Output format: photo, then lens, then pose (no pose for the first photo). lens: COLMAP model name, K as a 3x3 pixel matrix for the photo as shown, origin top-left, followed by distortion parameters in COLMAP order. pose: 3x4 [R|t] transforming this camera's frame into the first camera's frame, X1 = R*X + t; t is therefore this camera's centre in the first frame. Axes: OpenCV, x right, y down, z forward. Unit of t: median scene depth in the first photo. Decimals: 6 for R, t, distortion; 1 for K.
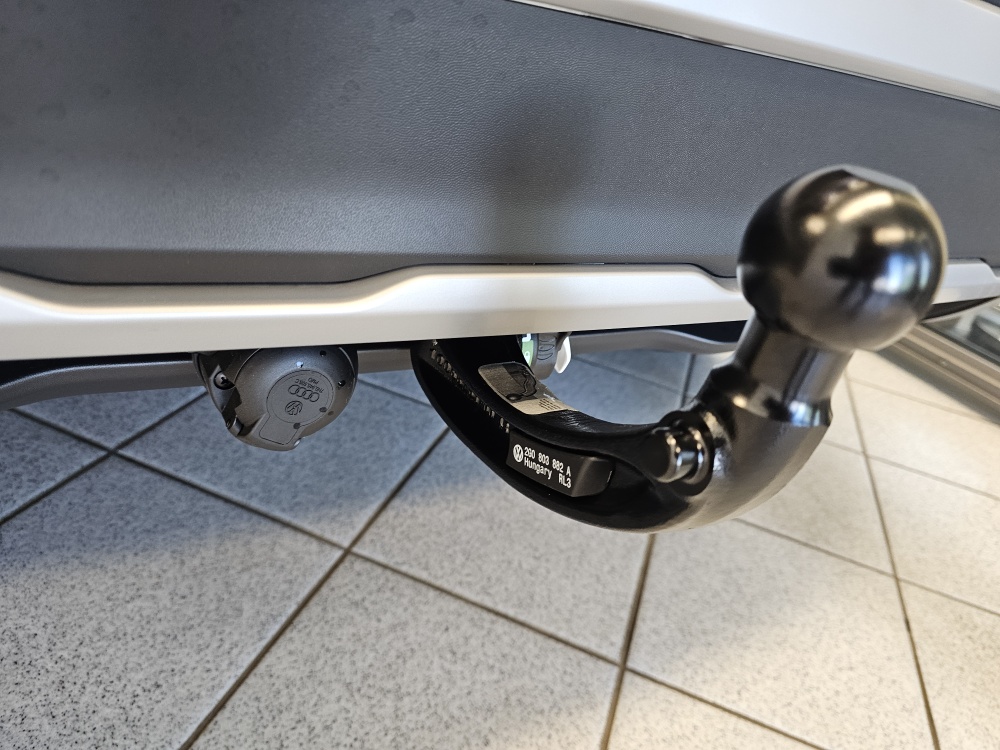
lens RADIAL K [[679.1, 0, 500.0], [0, 679.1, 375.0], [0, 0, 1]] dist [0.047300, -0.079175]
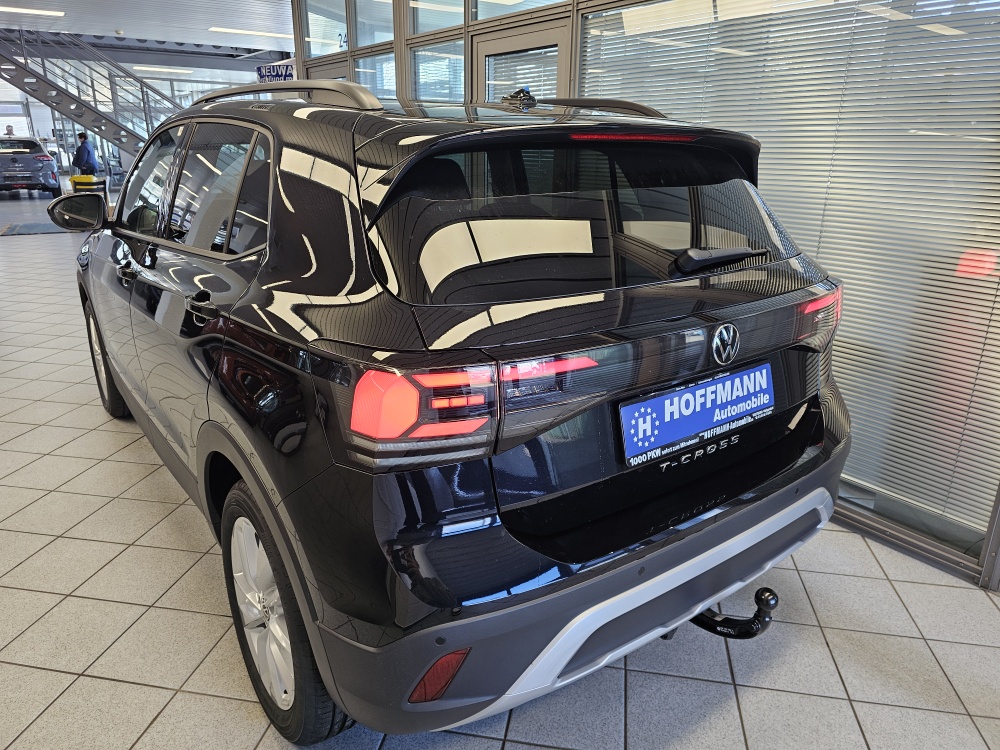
lens RADIAL K [[679.1, 0, 500.0], [0, 679.1, 375.0], [0, 0, 1]] dist [0.047300, -0.079175]
pose [[0.971068, -0.218418, 0.096542, -0.750622], [0.231360, 0.960637, -0.153784, -0.594369], [-0.059153, 0.171671, 0.983377, -1.944084]]
